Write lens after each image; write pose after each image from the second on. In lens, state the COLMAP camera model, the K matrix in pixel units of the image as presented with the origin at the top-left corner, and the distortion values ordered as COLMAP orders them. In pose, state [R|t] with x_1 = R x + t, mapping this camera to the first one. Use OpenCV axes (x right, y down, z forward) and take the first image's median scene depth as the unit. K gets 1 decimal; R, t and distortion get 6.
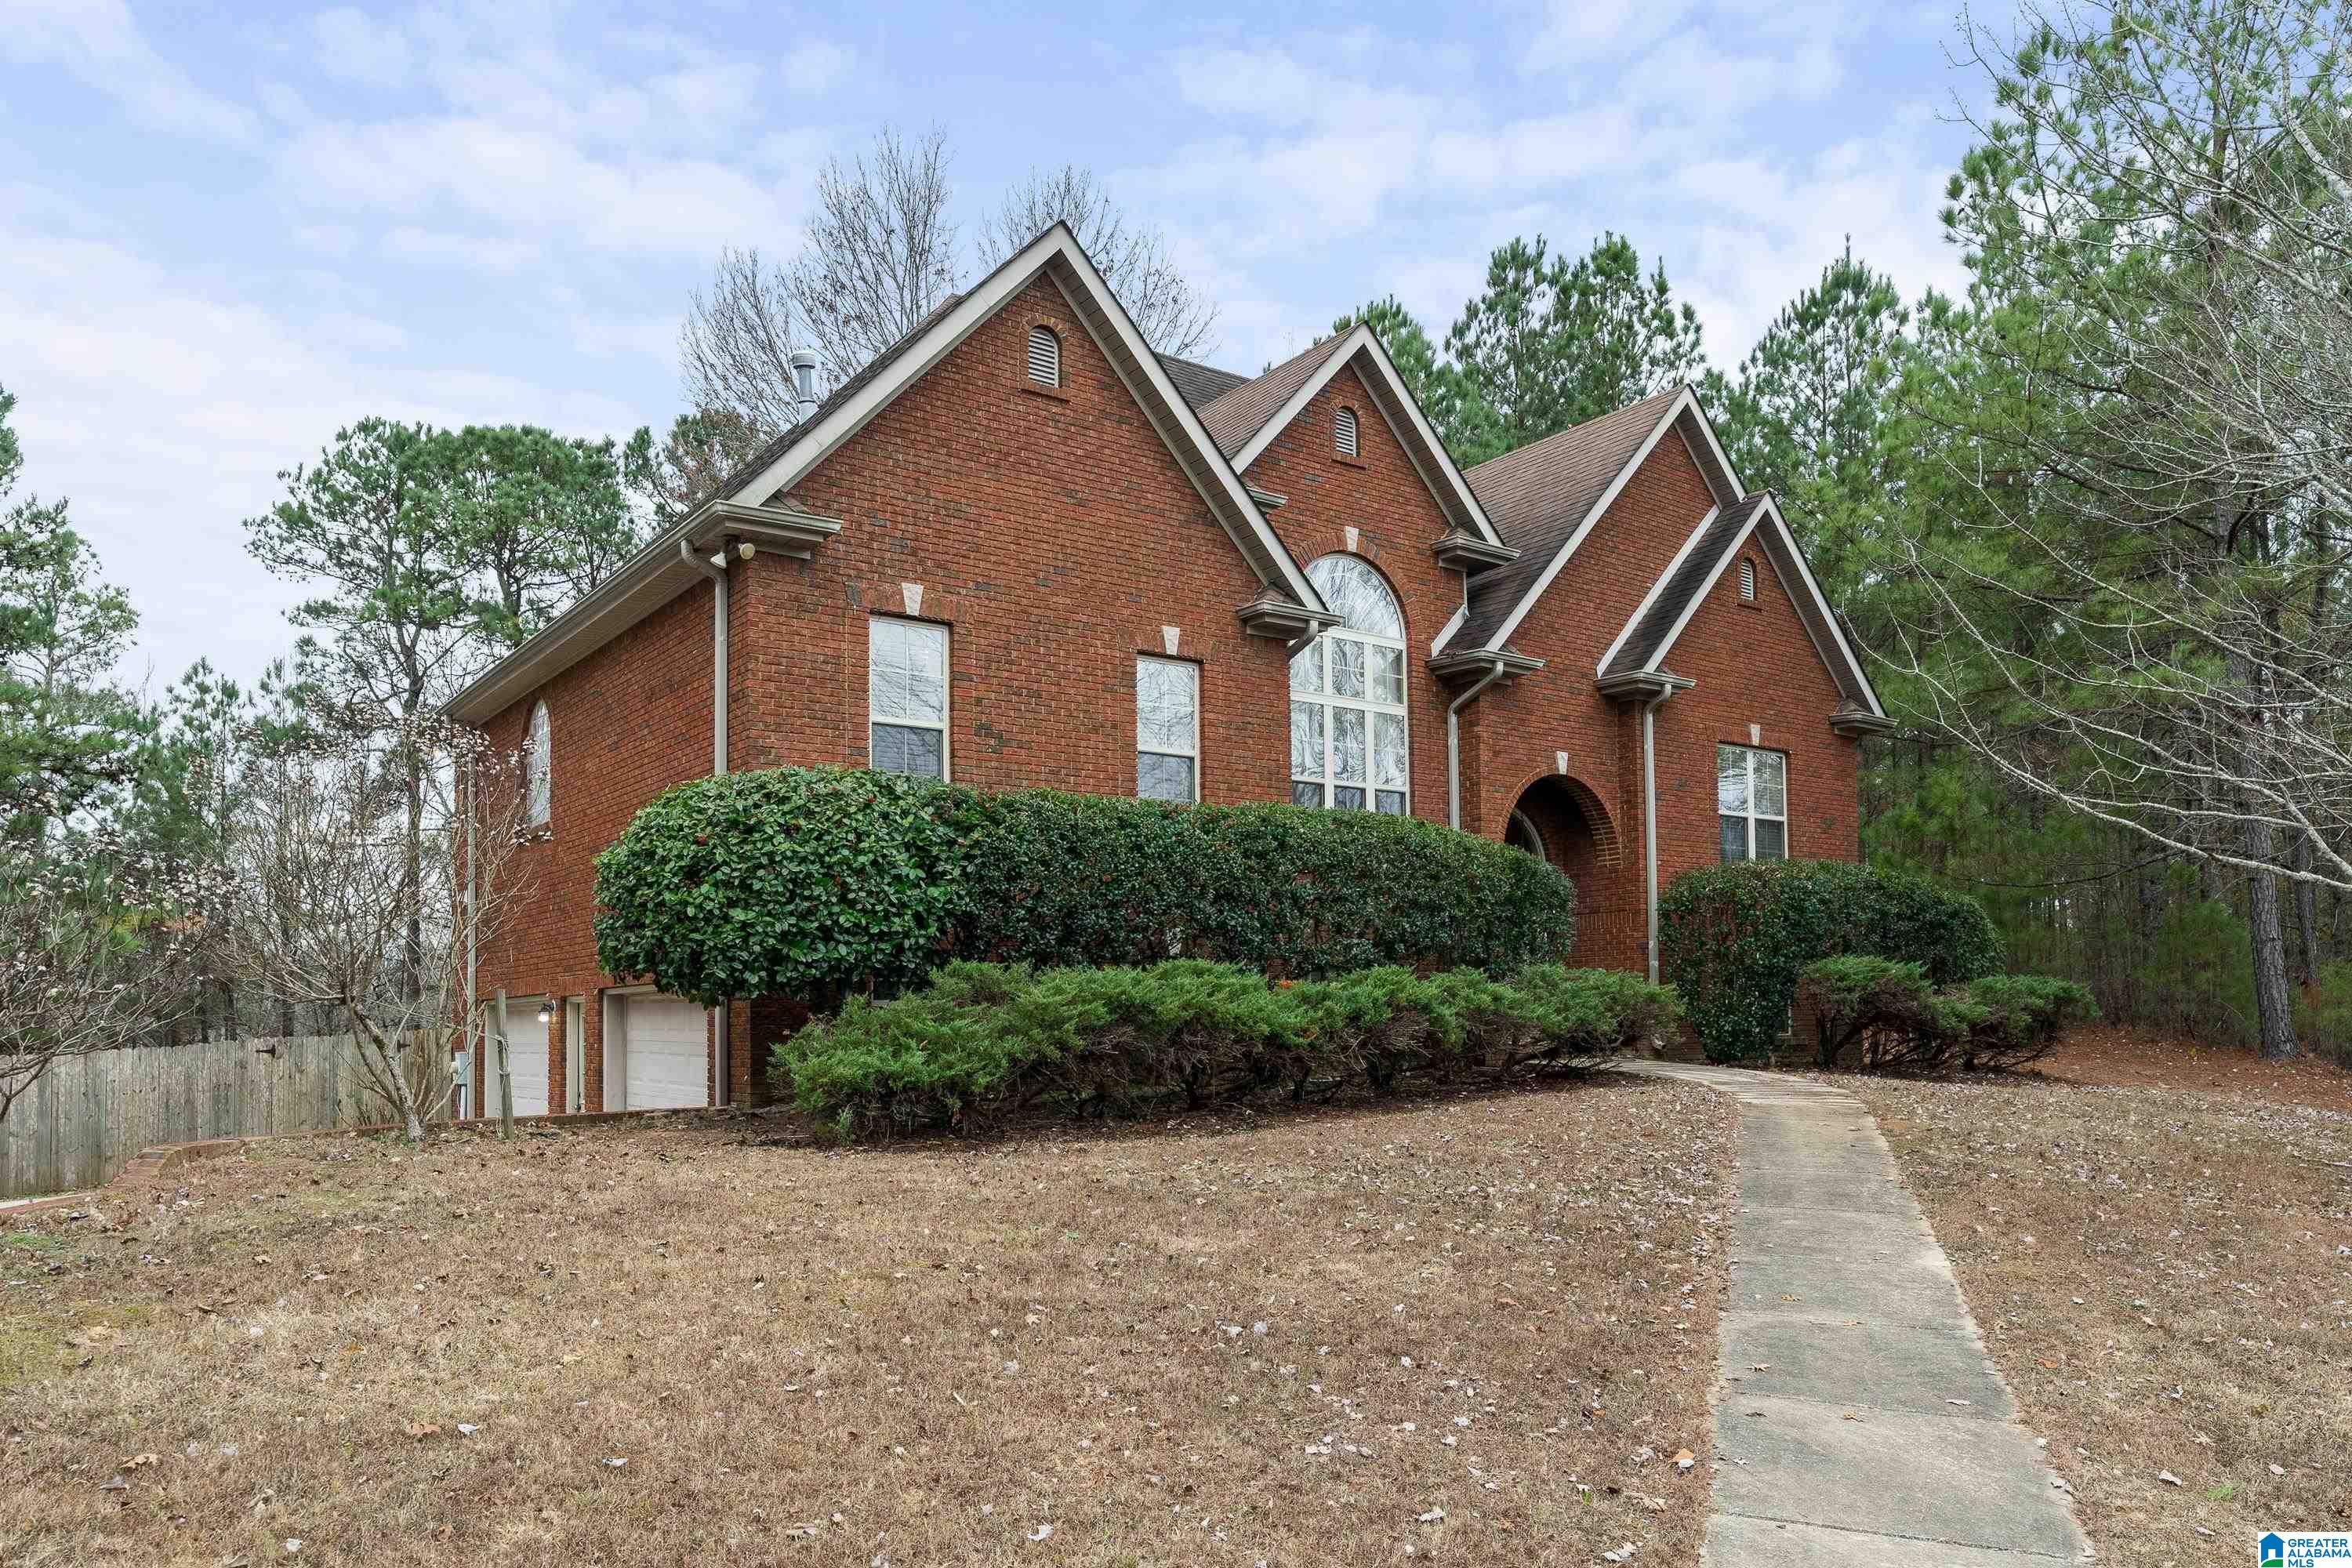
lens RADIAL K [[1600.7, 0, 1189.6], [0, 1600.7, 880.8], [0, 0, 1]] dist [-0.004966, 0.000214]
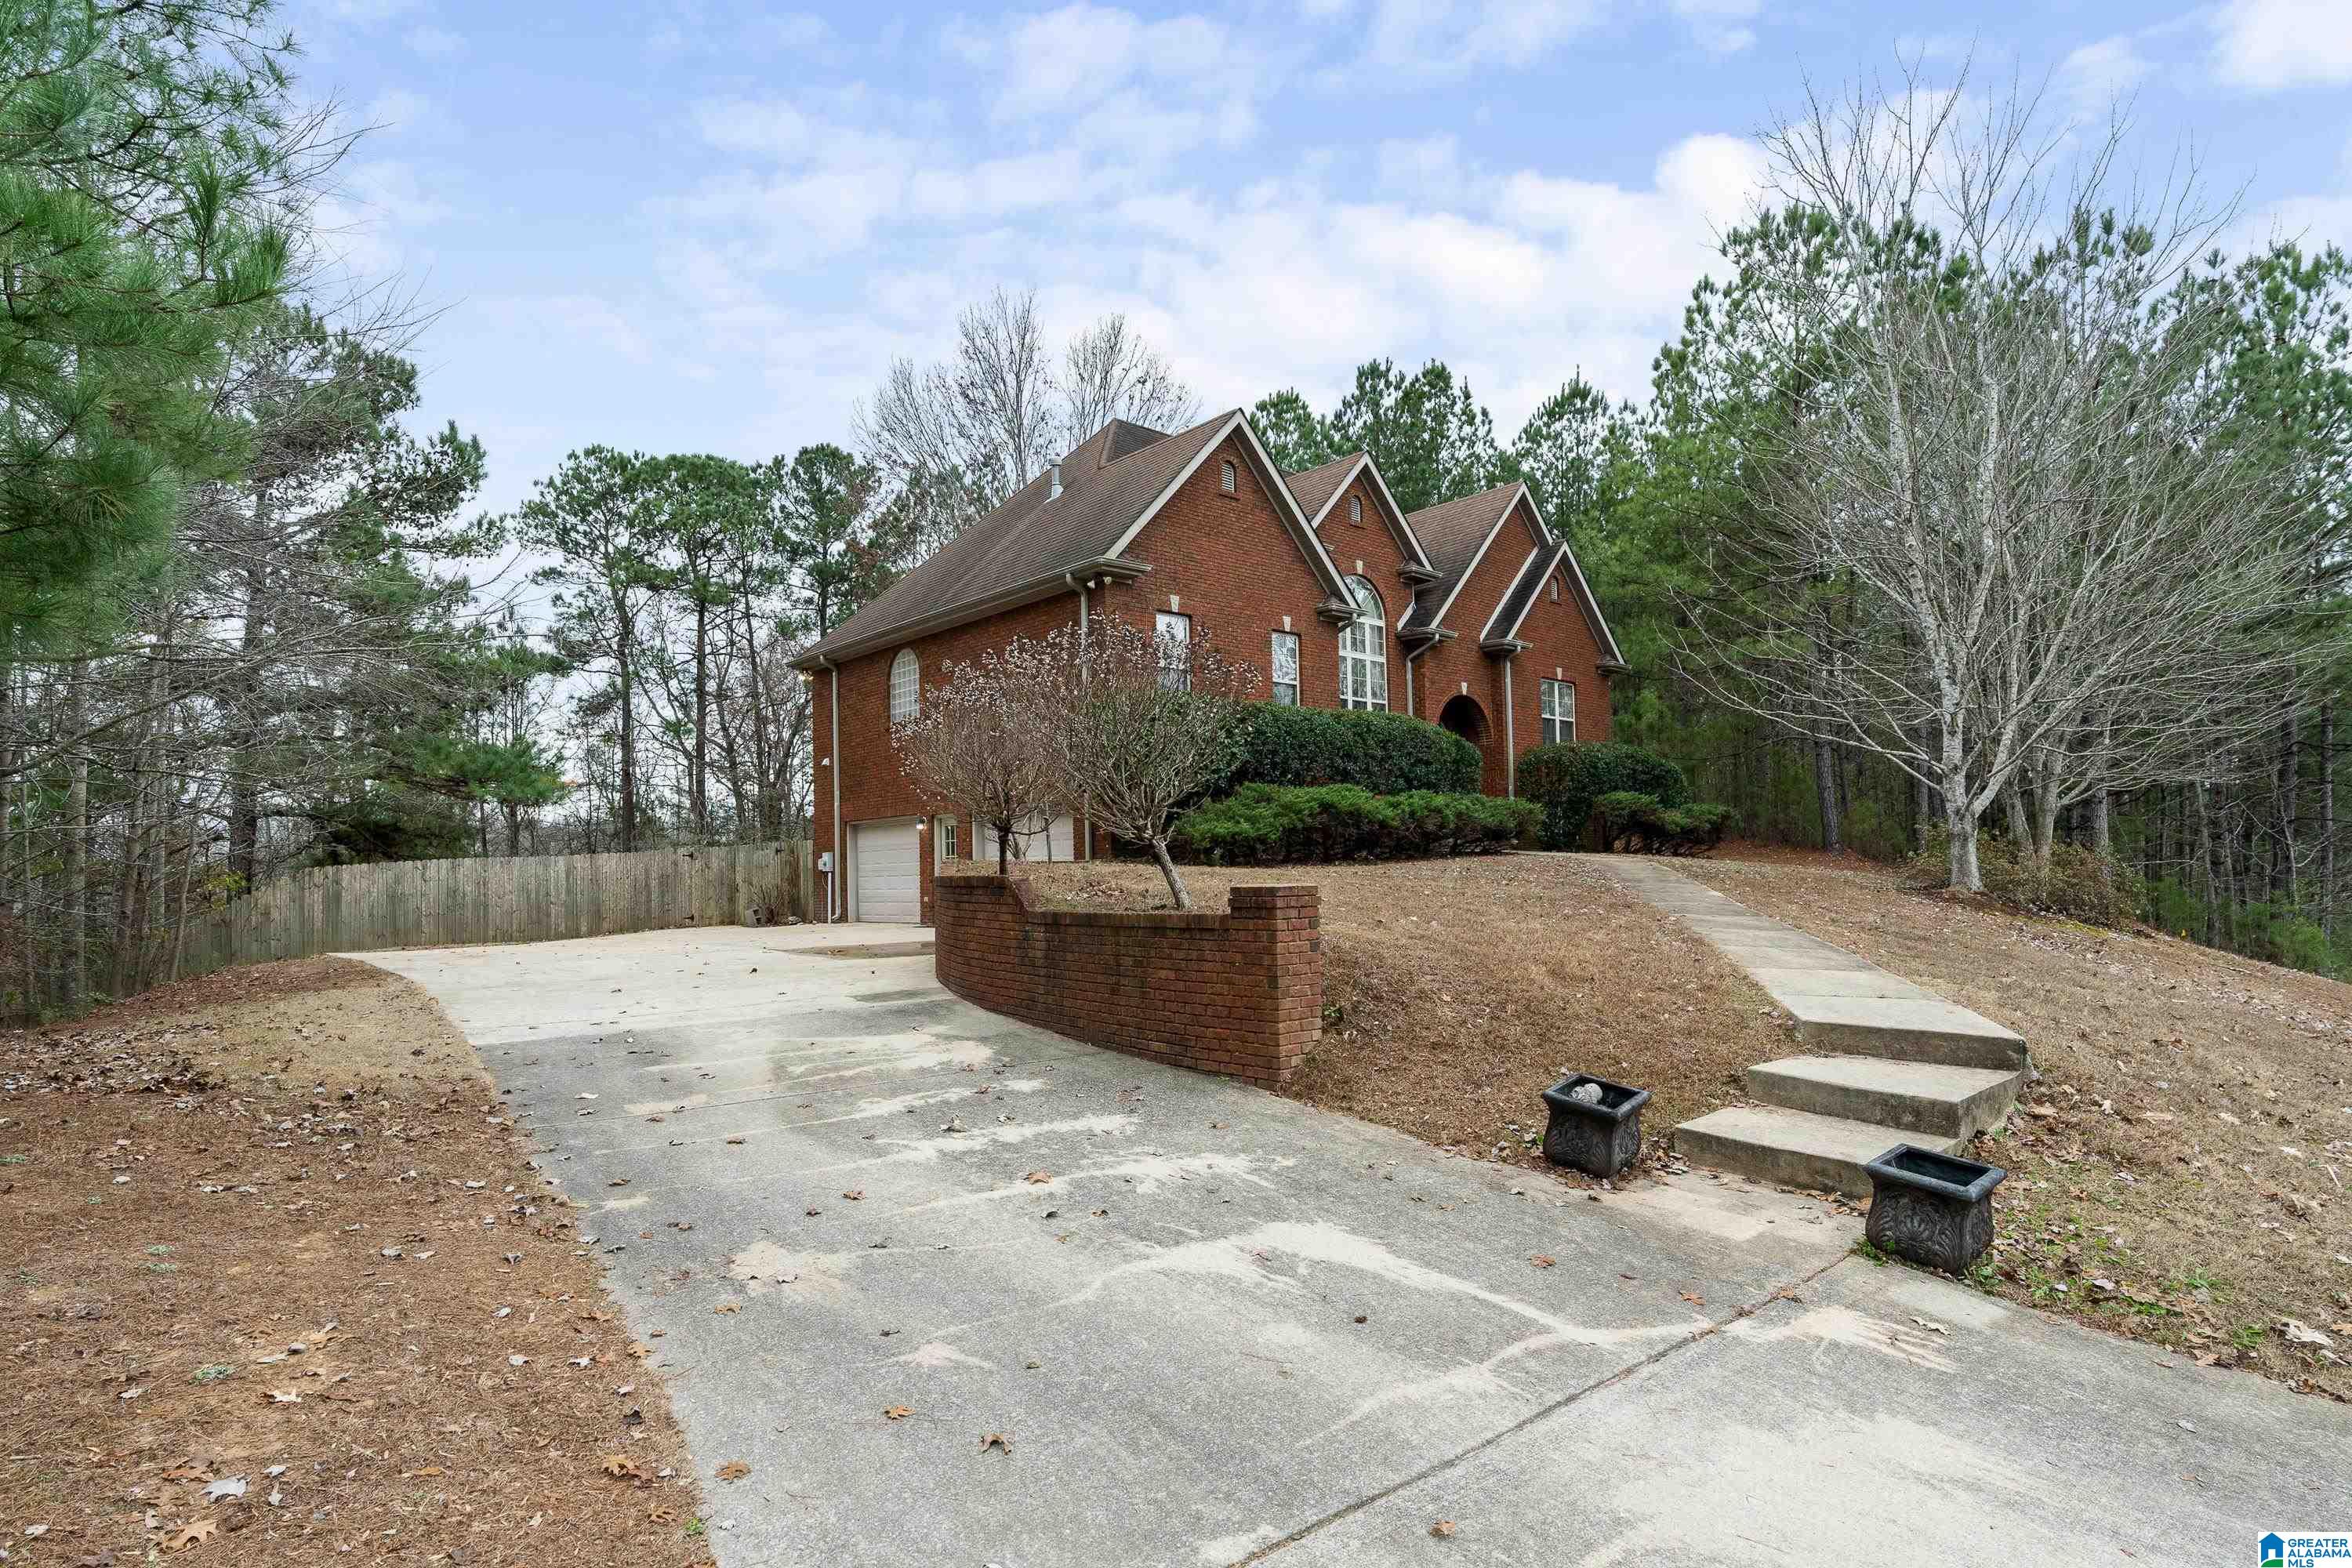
lens RADIAL K [[1140.9, 0, 1175.7], [0, 1140.9, 763.0], [0, 0, 1]] dist [-0.003375, 0.000149]
pose [[0.996501, 0.001790, 0.083565, -0.218590], [-0.001561, 0.999995, -0.002811, 0.016878], [-0.083570, 0.002671, 0.996498, -0.293479]]
